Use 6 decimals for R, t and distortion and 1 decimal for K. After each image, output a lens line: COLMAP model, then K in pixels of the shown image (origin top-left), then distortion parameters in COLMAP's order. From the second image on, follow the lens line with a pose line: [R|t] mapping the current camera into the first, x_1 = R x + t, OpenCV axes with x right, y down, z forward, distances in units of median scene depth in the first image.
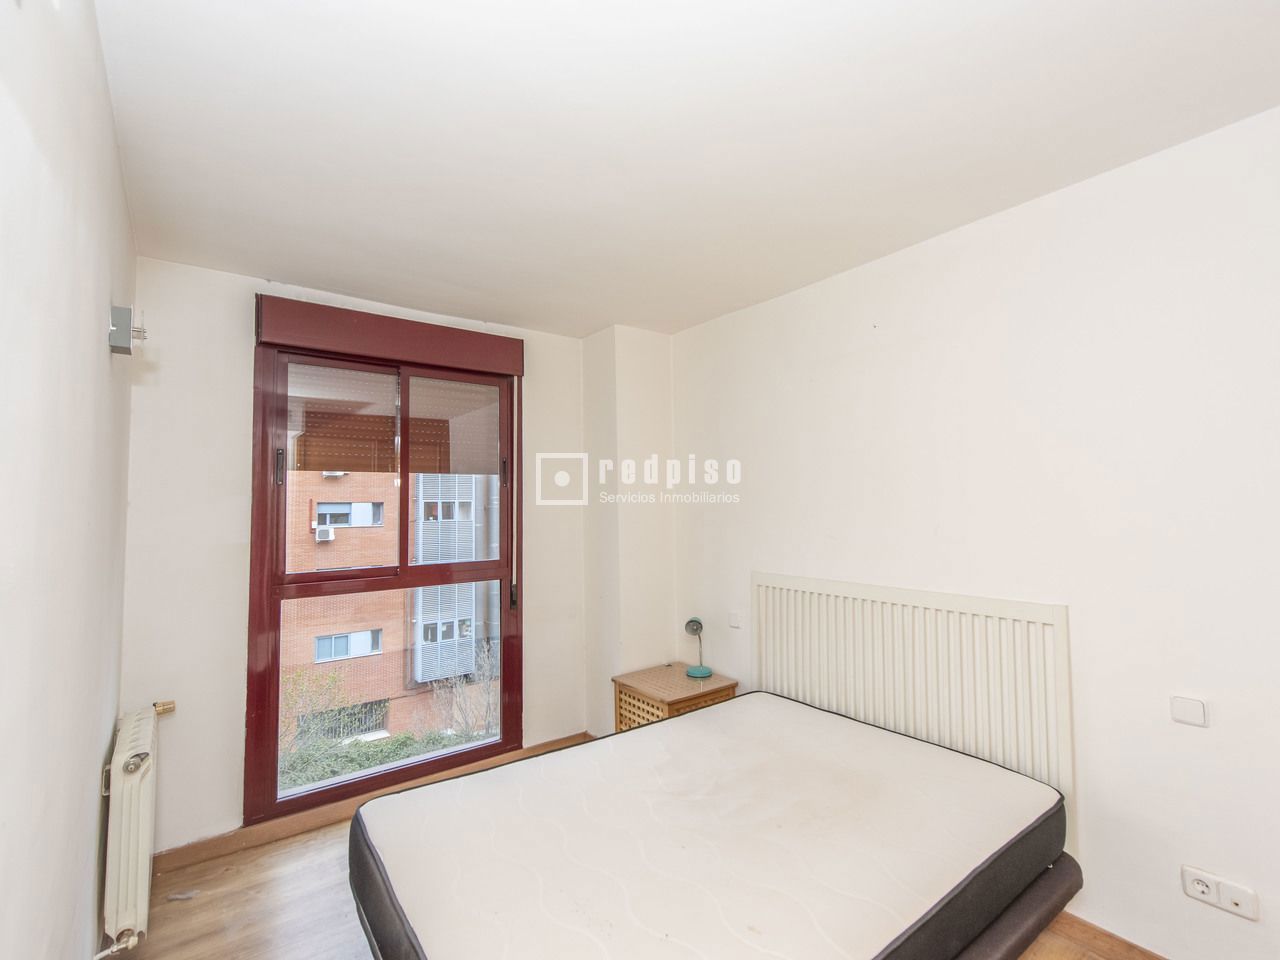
lens RADIAL K [[578.7, 0, 640.0], [0, 578.7, 480.0], [0, 0, 1]] dist [0.000566, 0.000007]
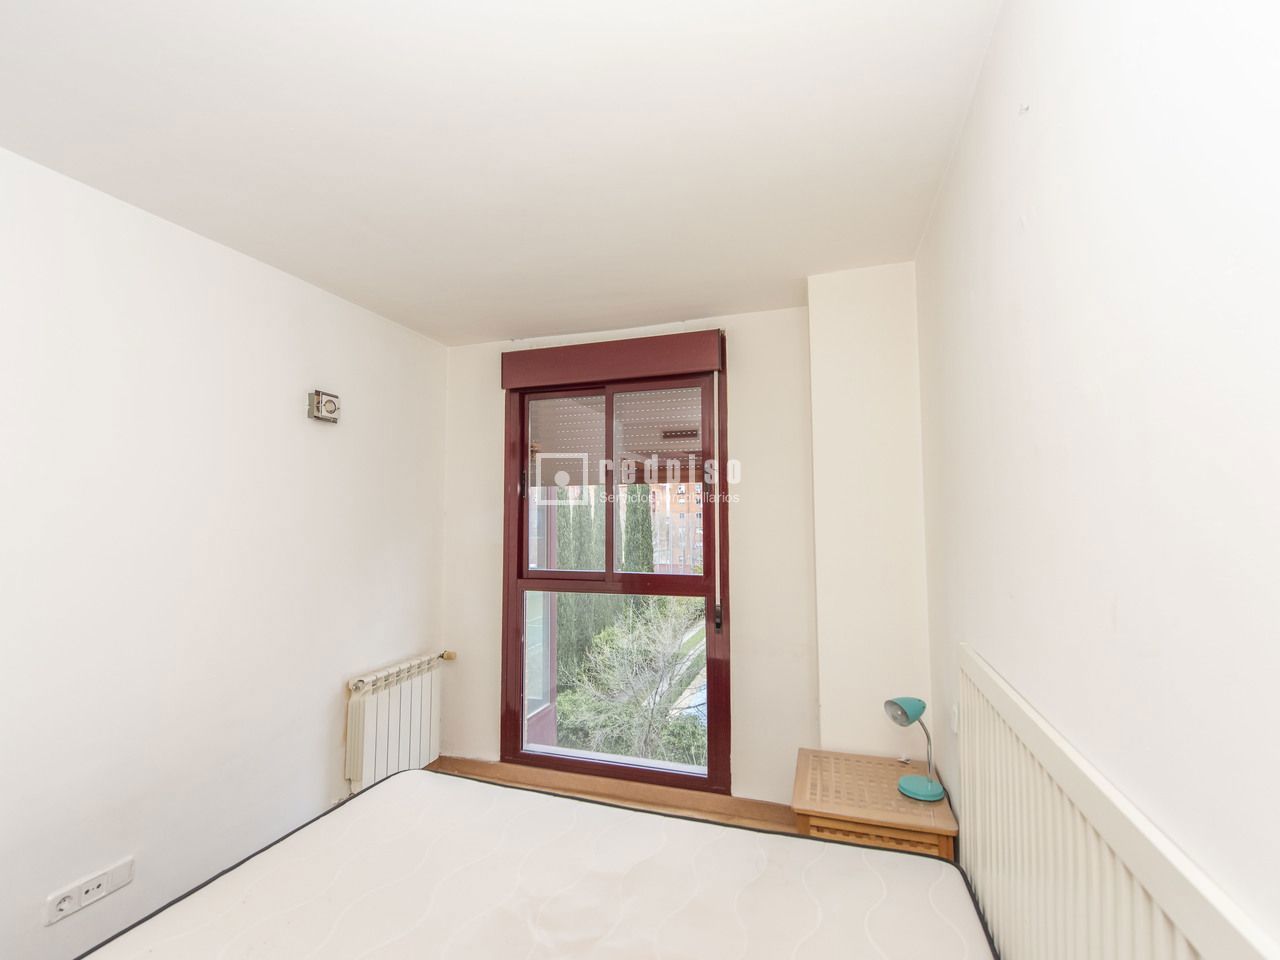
lens RADIAL K [[566.1, 0, 646.5], [0, 566.1, 475.9], [0, 0, 1]] dist [0.000576, -0.000020]
pose [[0.580081, -0.043342, -0.813405, 0.444832], [0.038420, 0.998928, -0.025829, 0.000499], [0.813652, -0.016268, 0.581124, 0.416480]]
